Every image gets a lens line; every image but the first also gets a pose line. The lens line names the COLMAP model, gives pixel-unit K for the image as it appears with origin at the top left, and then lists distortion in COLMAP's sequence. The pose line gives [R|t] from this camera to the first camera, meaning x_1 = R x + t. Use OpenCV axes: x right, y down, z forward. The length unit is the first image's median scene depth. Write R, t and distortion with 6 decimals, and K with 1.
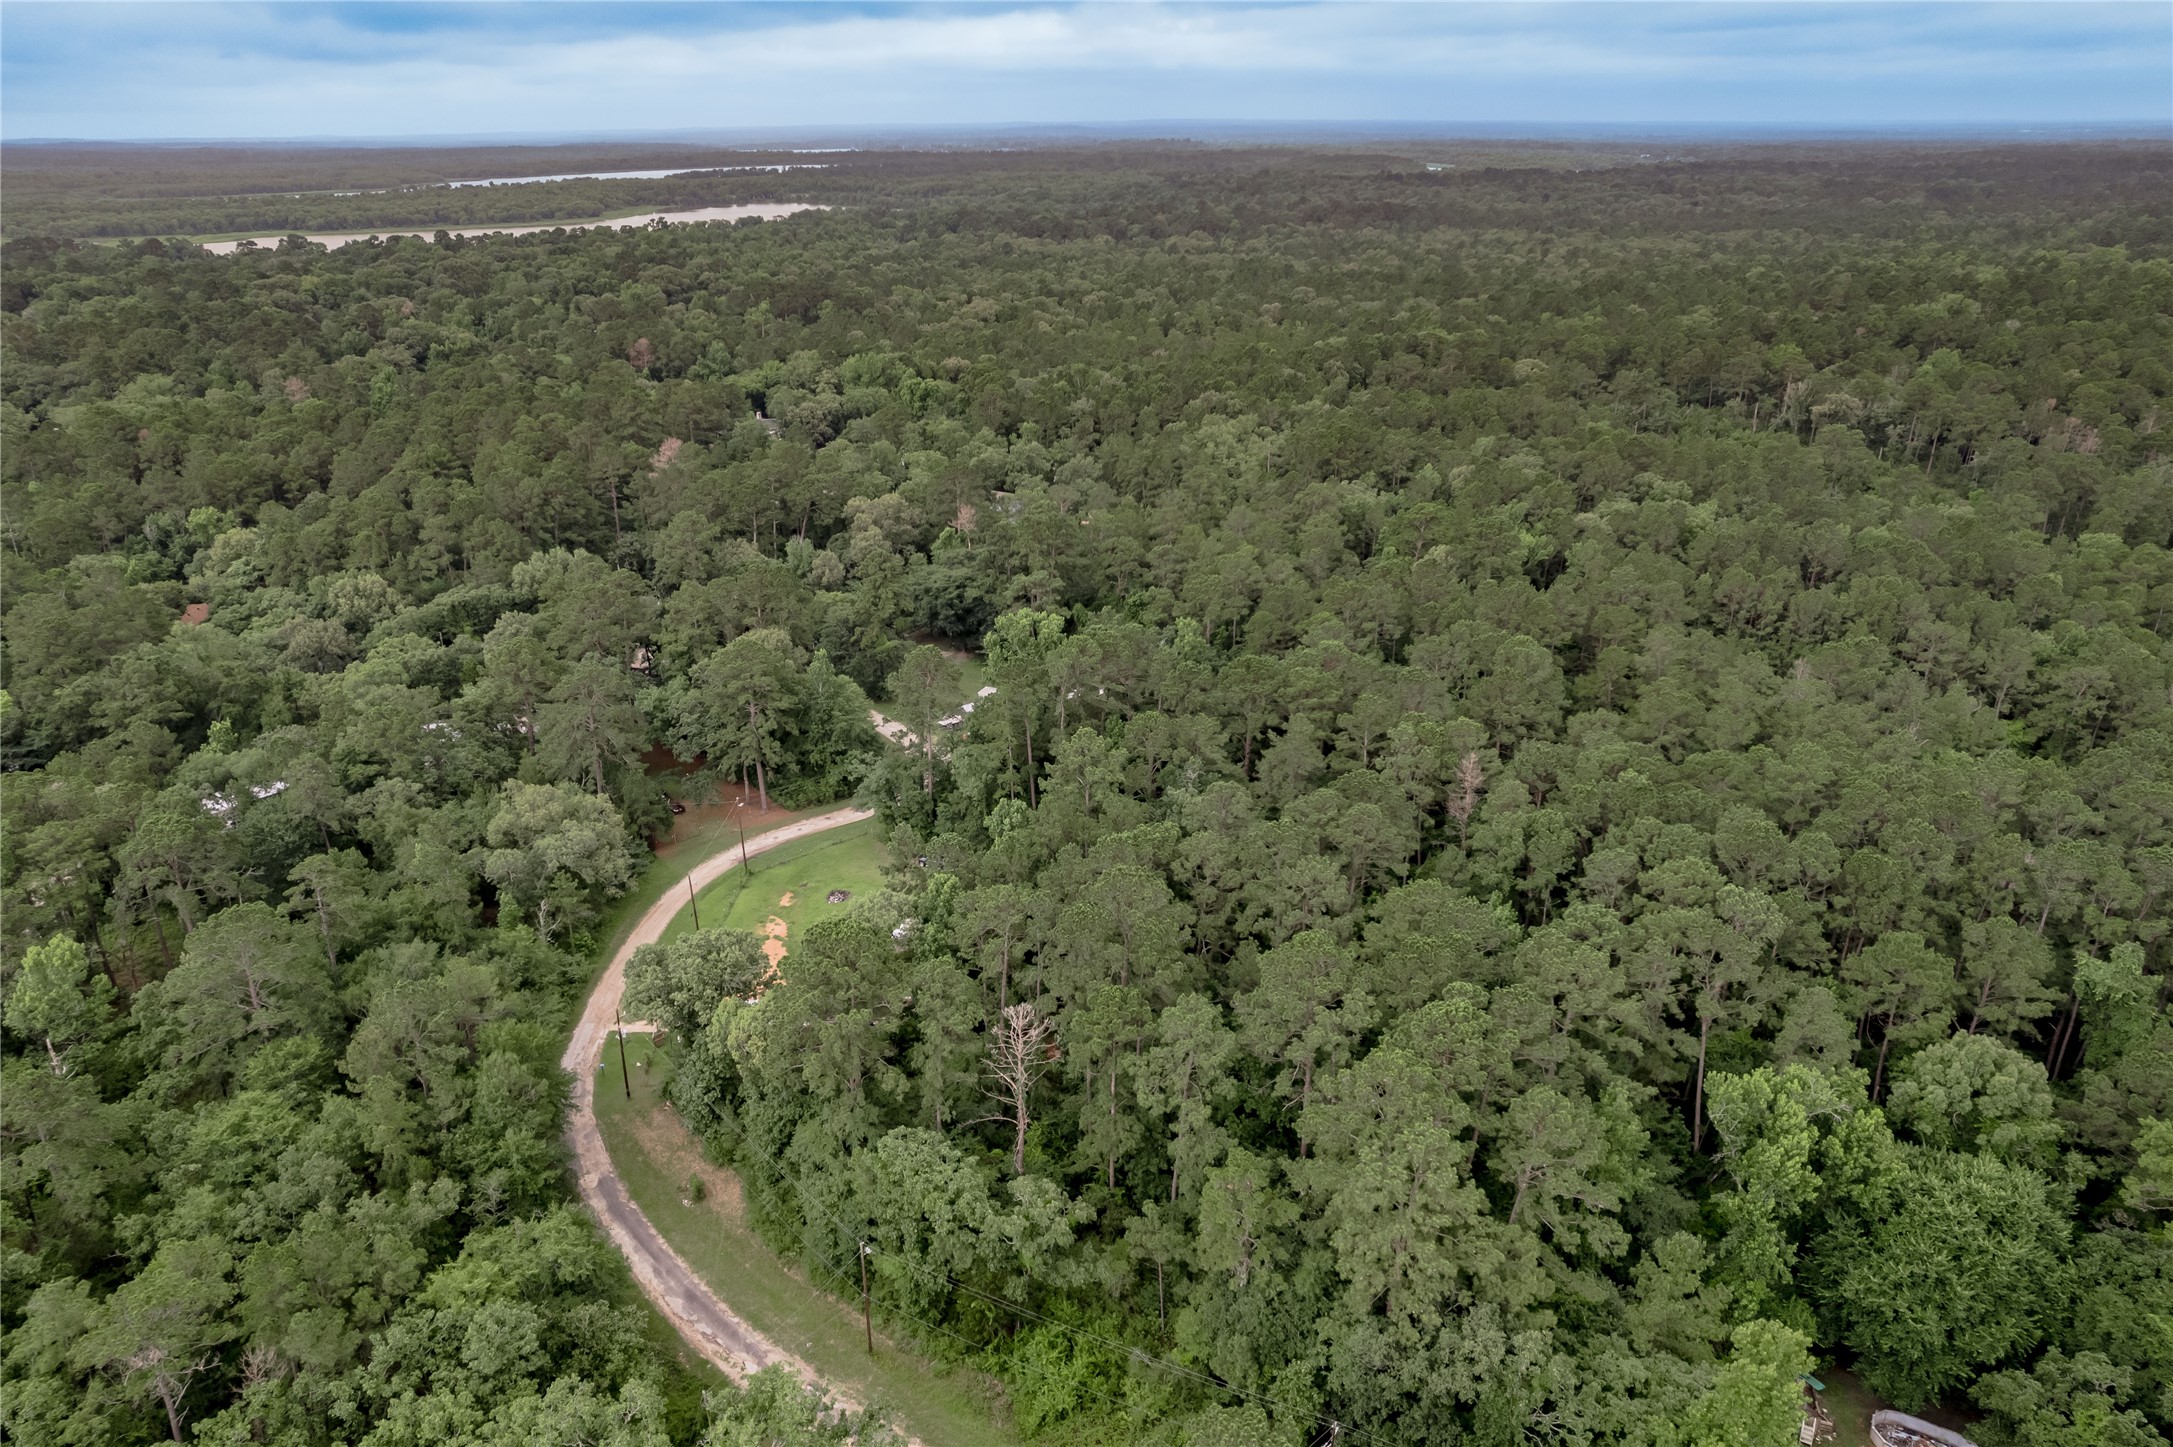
lens RADIAL K [[1422.2, 0, 1098.9], [0, 1422.2, 730.4], [0, 0, 1]] dist [-0.076811, 0.067724]
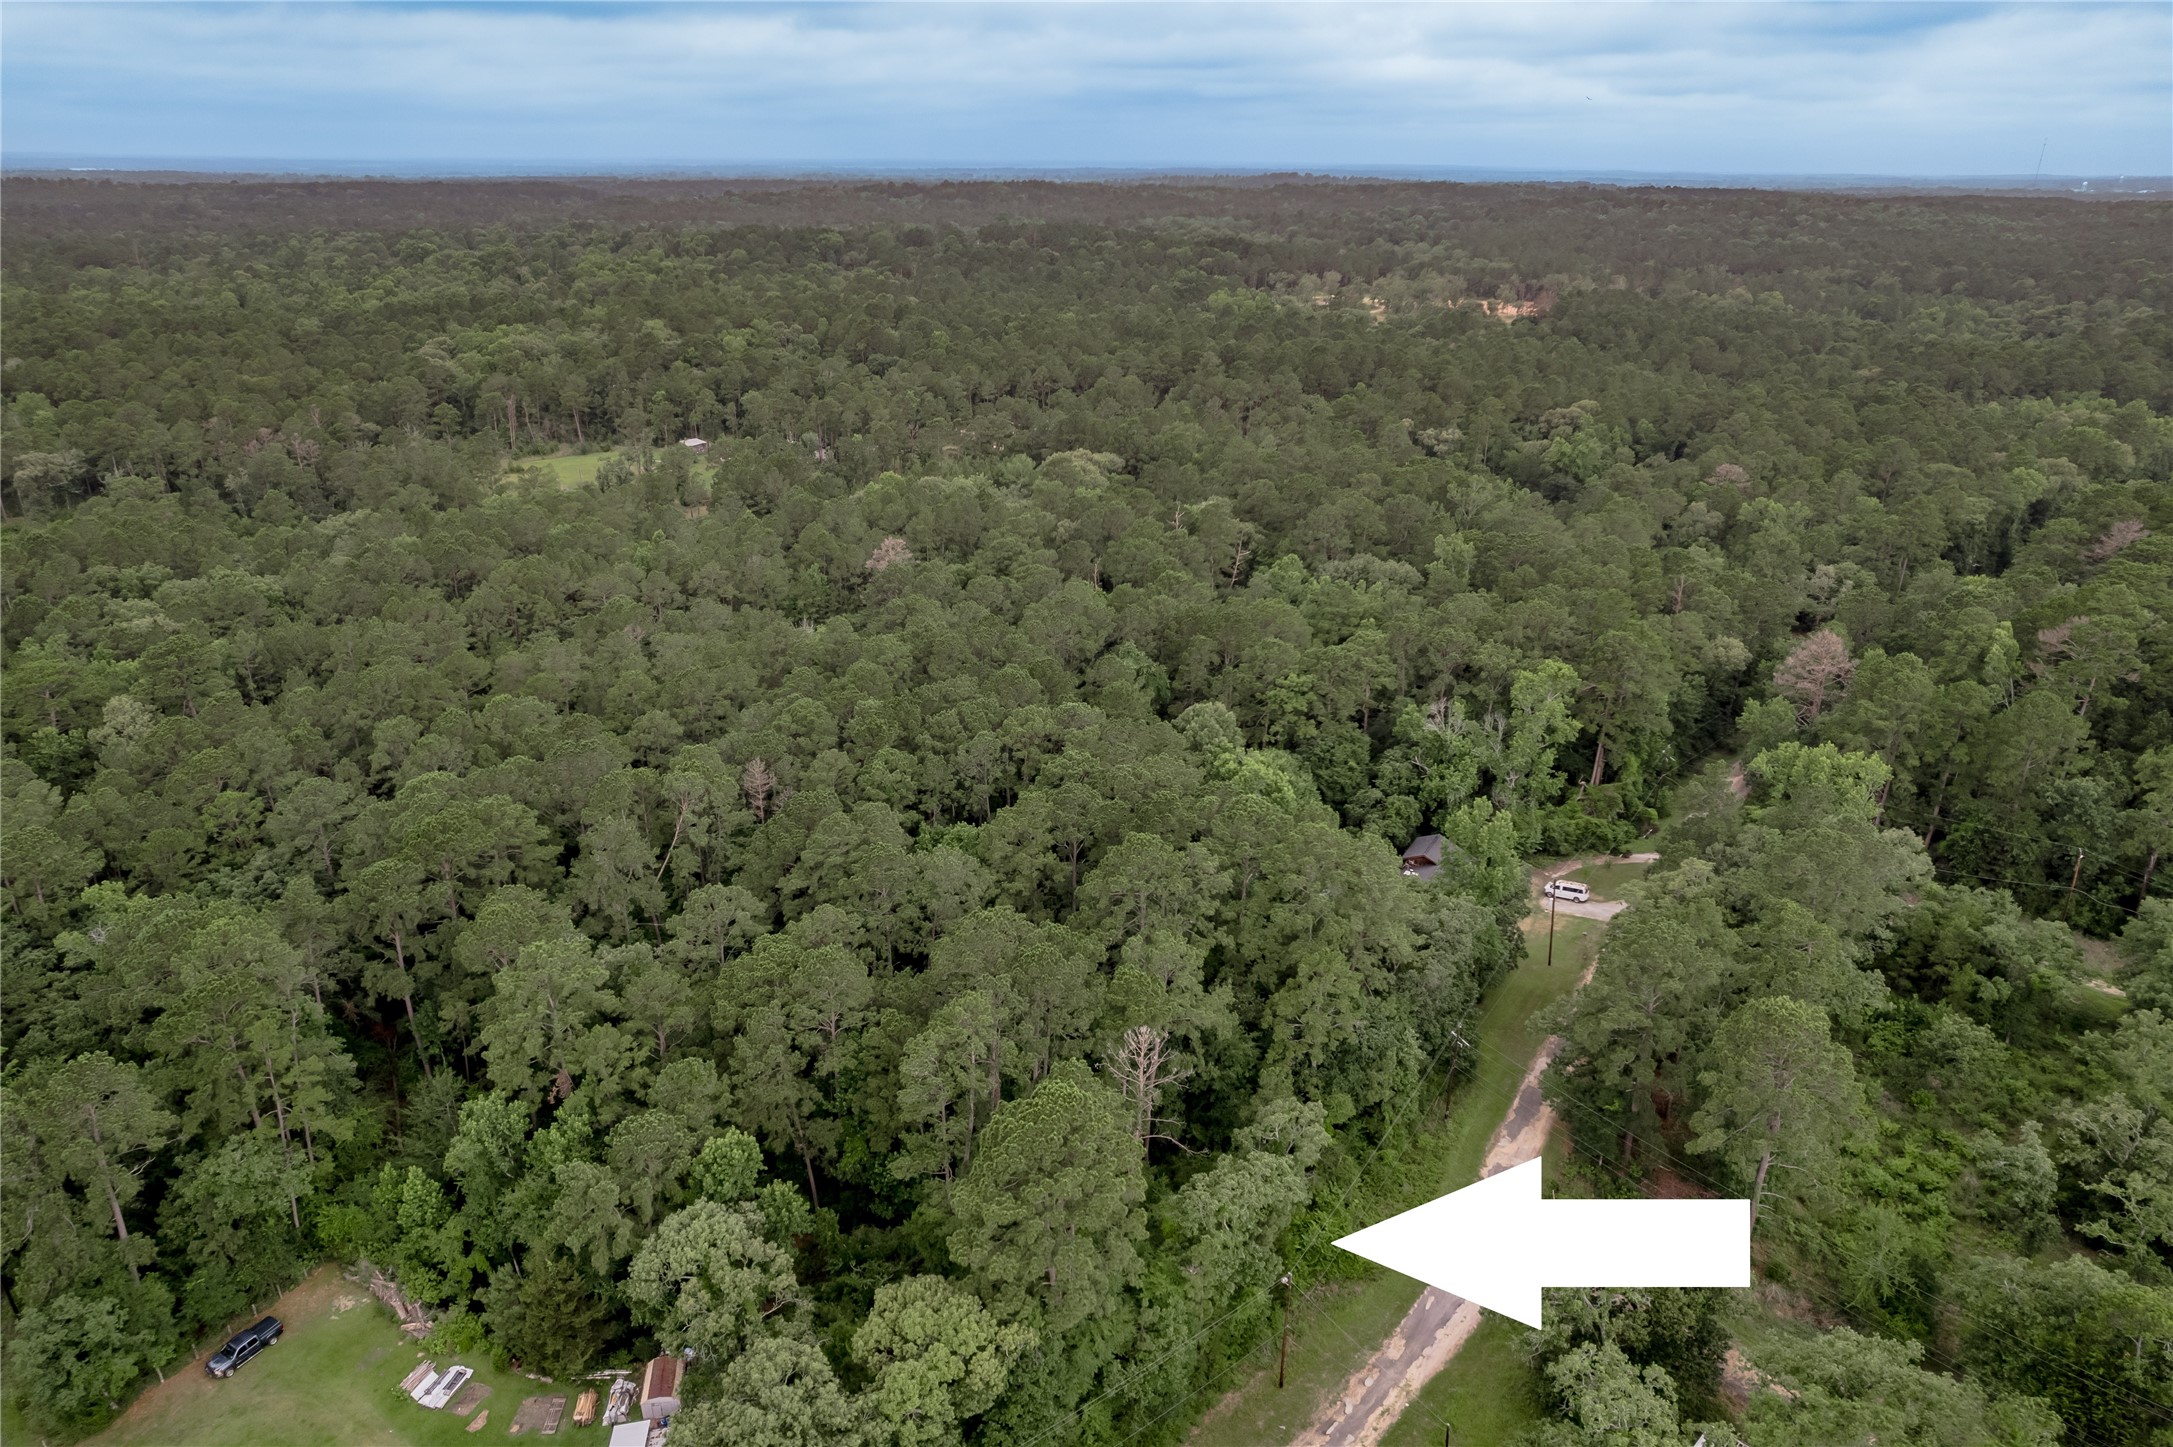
lens RADIAL K [[1395.8, 0, 1099.4], [0, 1395.8, 717.5], [0, 0, 1]] dist [-0.072455, 0.063258]
pose [[0.090345, -0.365915, 0.926253, -0.371743], [0.386036, 0.870210, 0.306122, -0.129113], [-0.918049, 0.329910, 0.219875, 0.307873]]
